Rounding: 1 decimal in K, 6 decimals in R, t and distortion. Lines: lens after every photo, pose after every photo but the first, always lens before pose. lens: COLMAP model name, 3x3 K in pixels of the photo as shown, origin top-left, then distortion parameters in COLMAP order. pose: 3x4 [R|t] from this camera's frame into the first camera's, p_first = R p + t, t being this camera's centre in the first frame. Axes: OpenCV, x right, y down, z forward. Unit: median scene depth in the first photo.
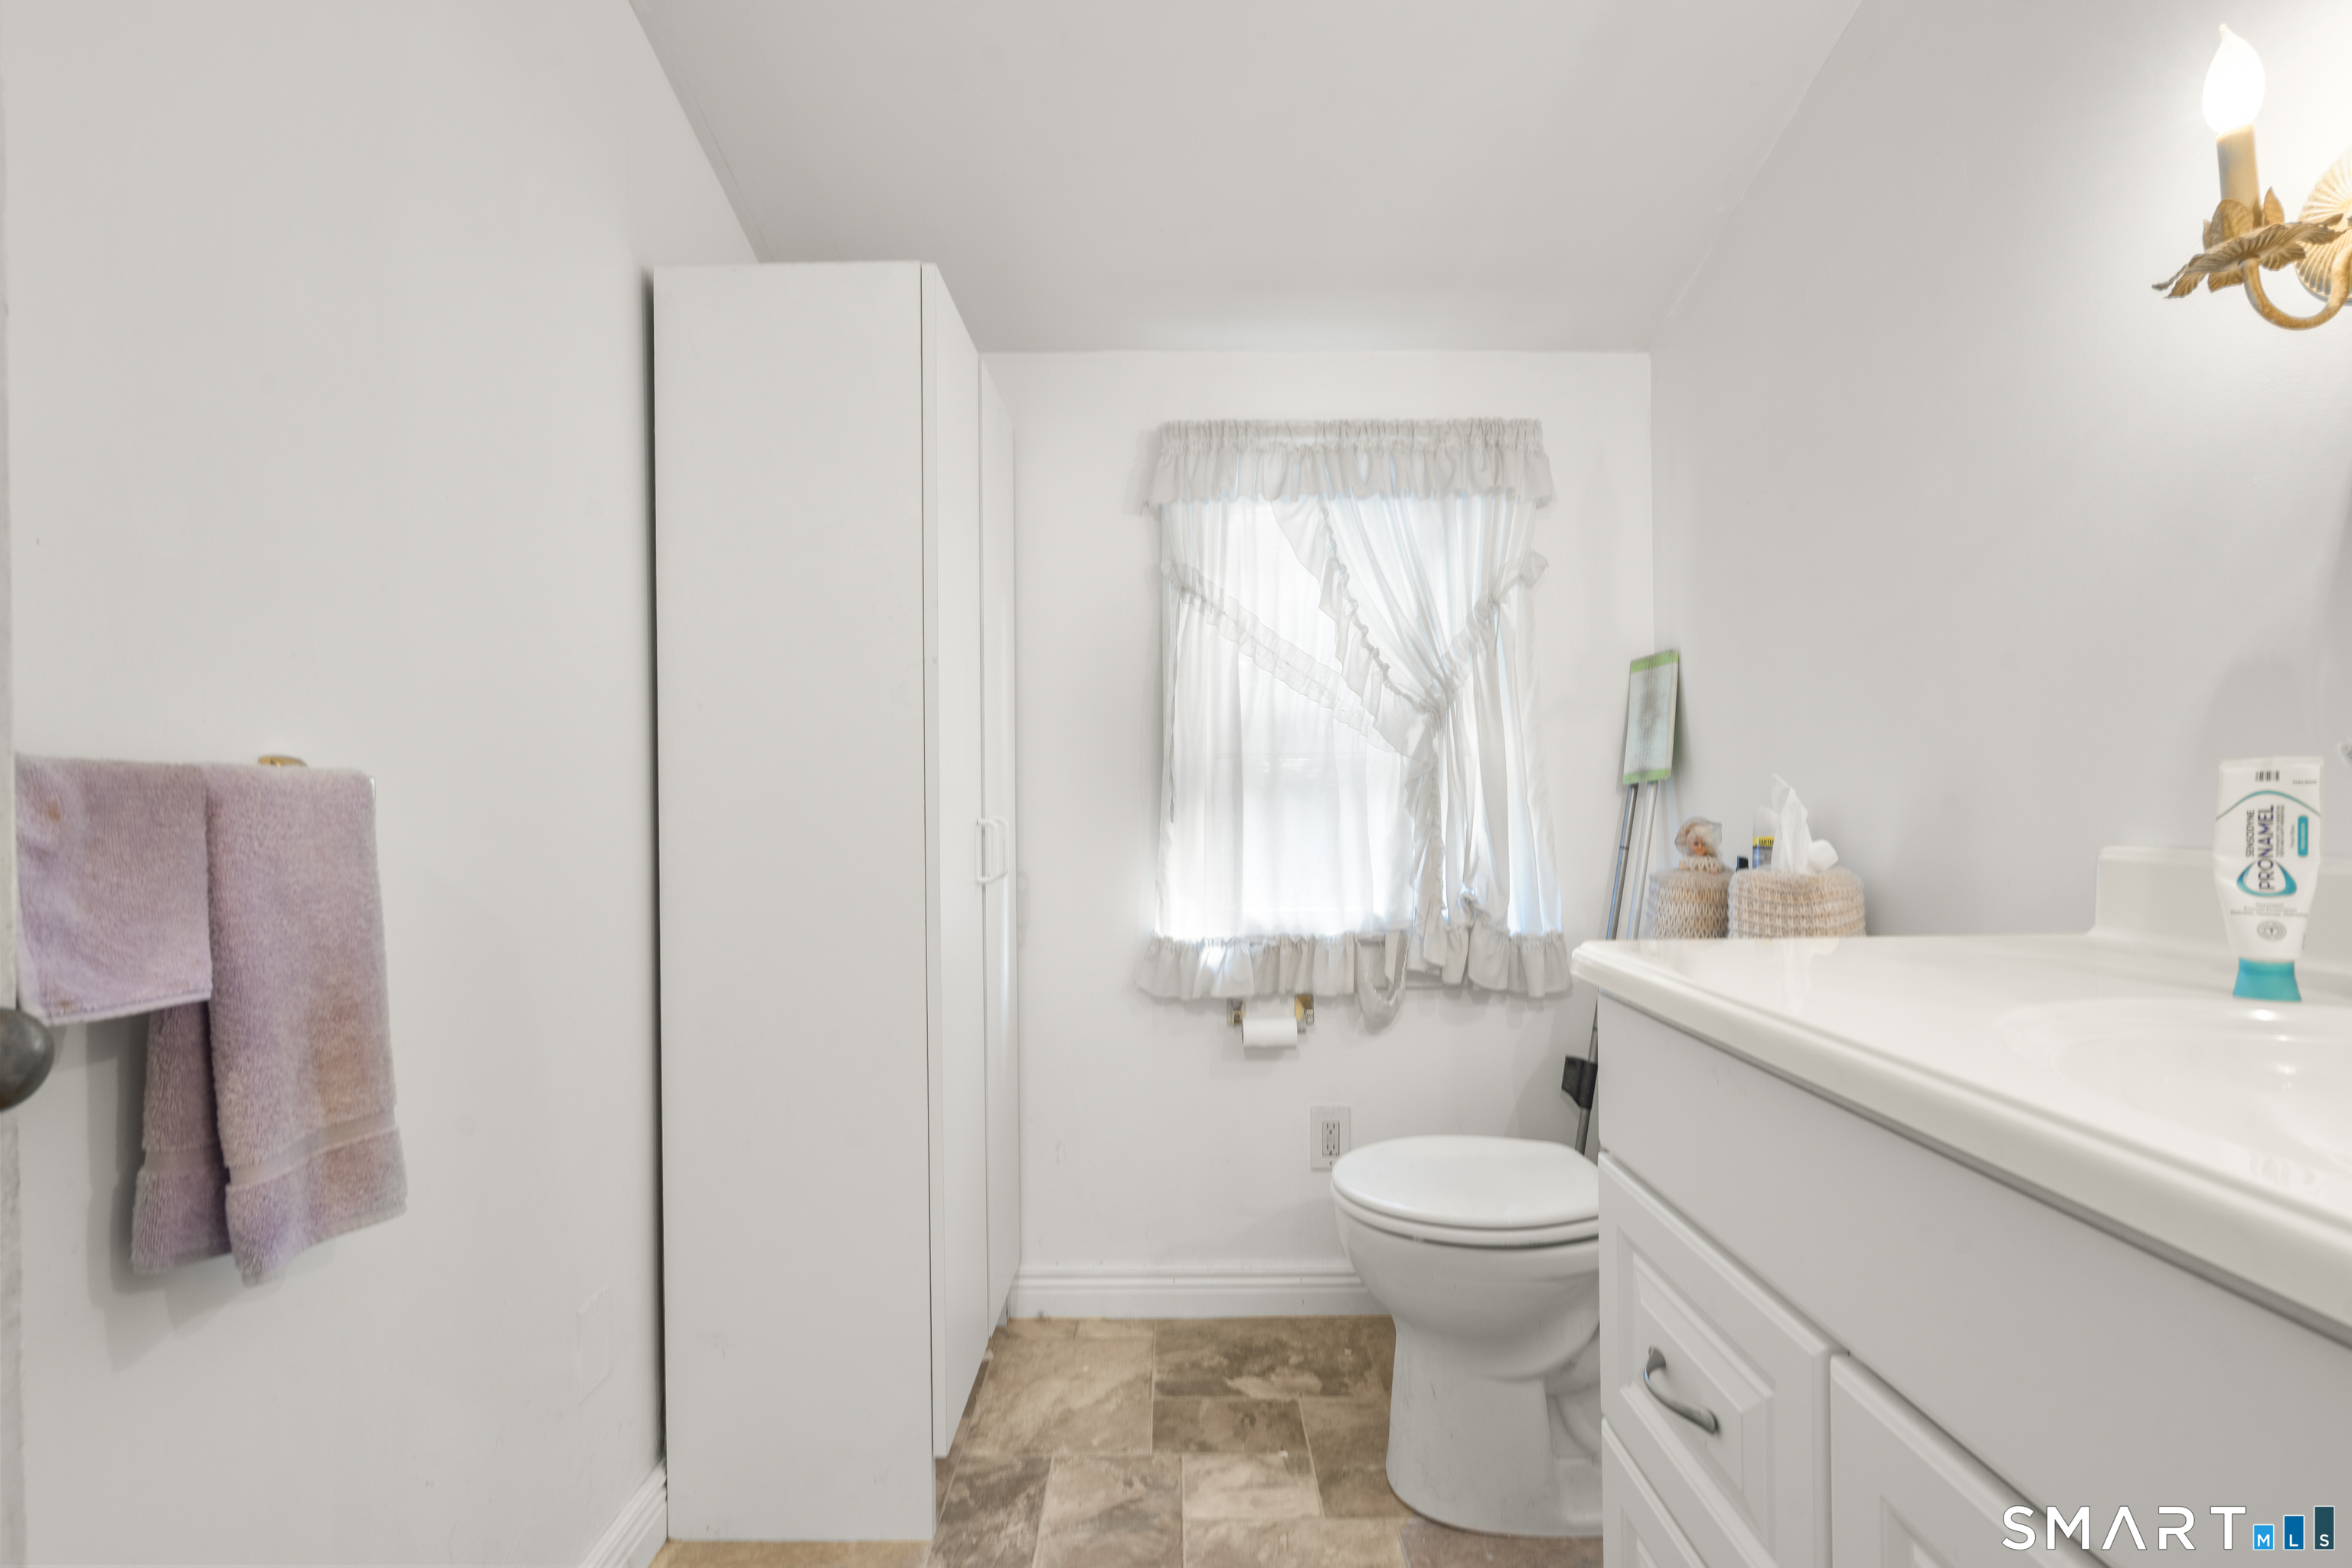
lens RADIAL K [[1064.3, 0, 1176.7], [0, 1064.3, 787.6], [0, 0, 1]] dist [-0.004831, 0.003858]
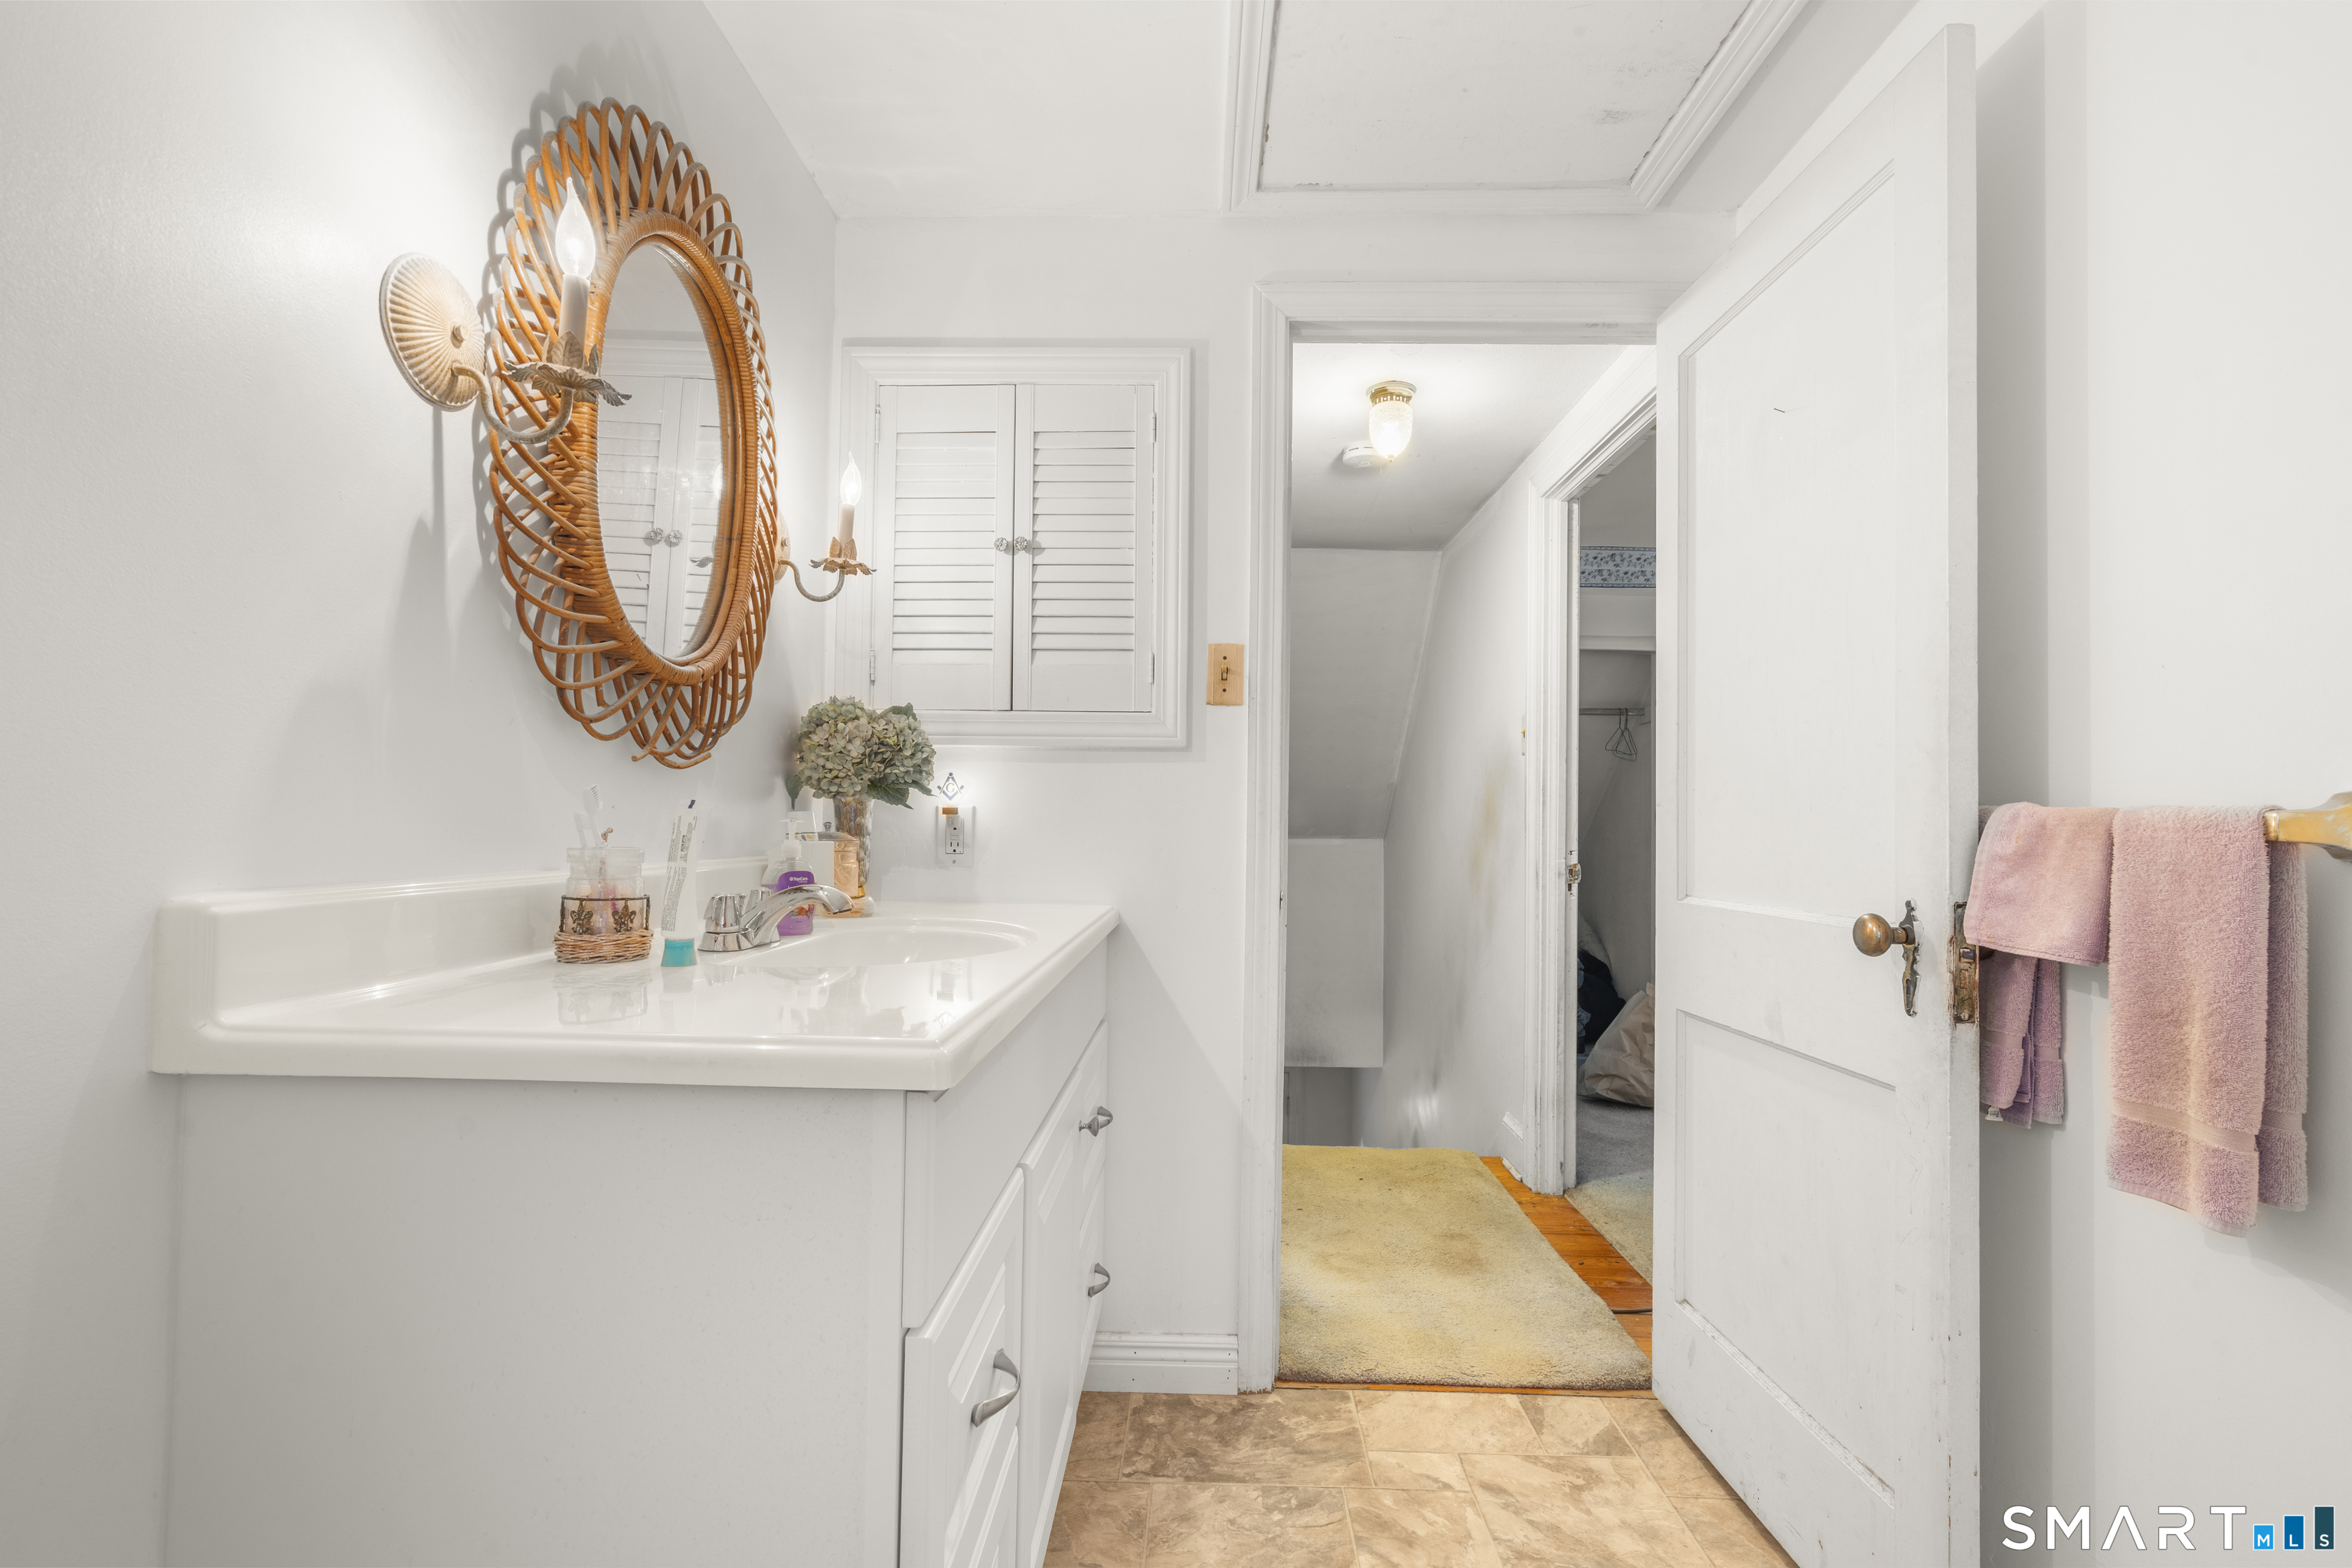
lens RADIAL K [[1064.3, 0, 1176.2], [0, 1064.3, 785.4], [0, 0, 1]] dist [-0.004831, 0.003858]
pose [[-0.999366, -0.007243, 0.034866, 0.112025], [-0.007319, 0.999971, -0.002062, -0.026228], [-0.034850, -0.002316, -0.999390, 1.949119]]
